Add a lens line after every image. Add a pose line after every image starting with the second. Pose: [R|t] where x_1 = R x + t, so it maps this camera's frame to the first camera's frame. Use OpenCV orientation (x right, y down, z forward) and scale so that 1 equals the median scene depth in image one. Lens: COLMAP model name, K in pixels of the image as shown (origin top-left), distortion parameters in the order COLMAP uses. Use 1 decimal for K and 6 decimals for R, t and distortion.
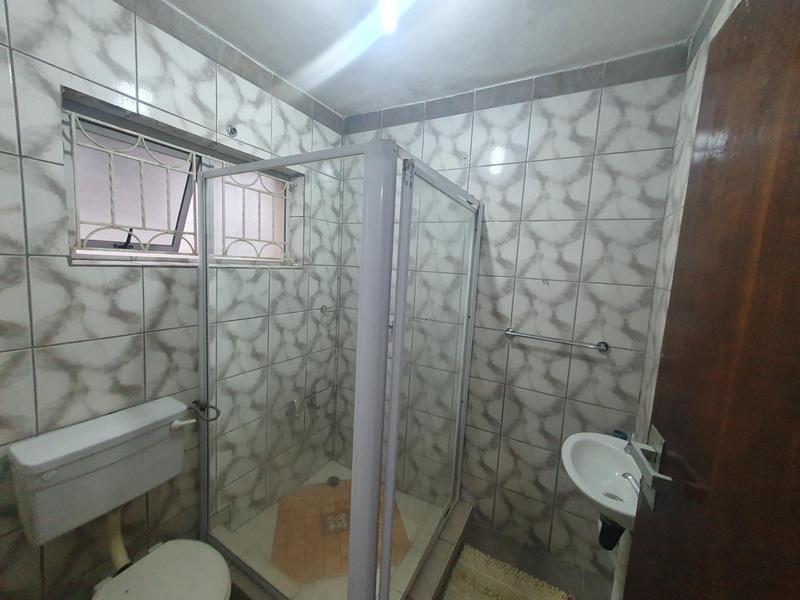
lens RADIAL K [[316.2, 0, 400.7], [0, 316.2, 298.4], [0, 0, 1]] dist [0.005773, 0.001427]
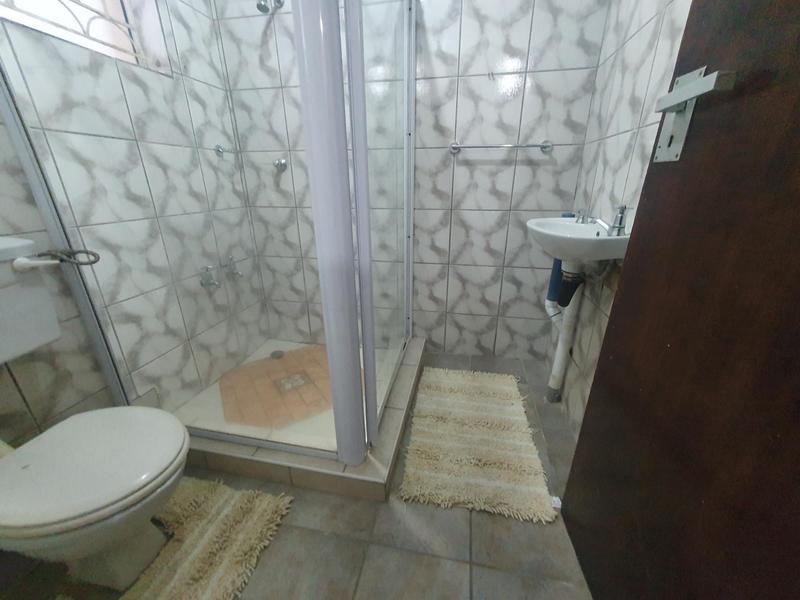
lens RADIAL K [[316.2, 0, 403.4], [0, 316.2, 303.2], [0, 0, 1]] dist [0.005773, 0.001427]
pose [[0.948266, -0.161388, 0.273396, -0.111888], [0.084932, 0.958724, 0.271357, 0.263460], [-0.305905, -0.234099, 0.922832, 0.091379]]
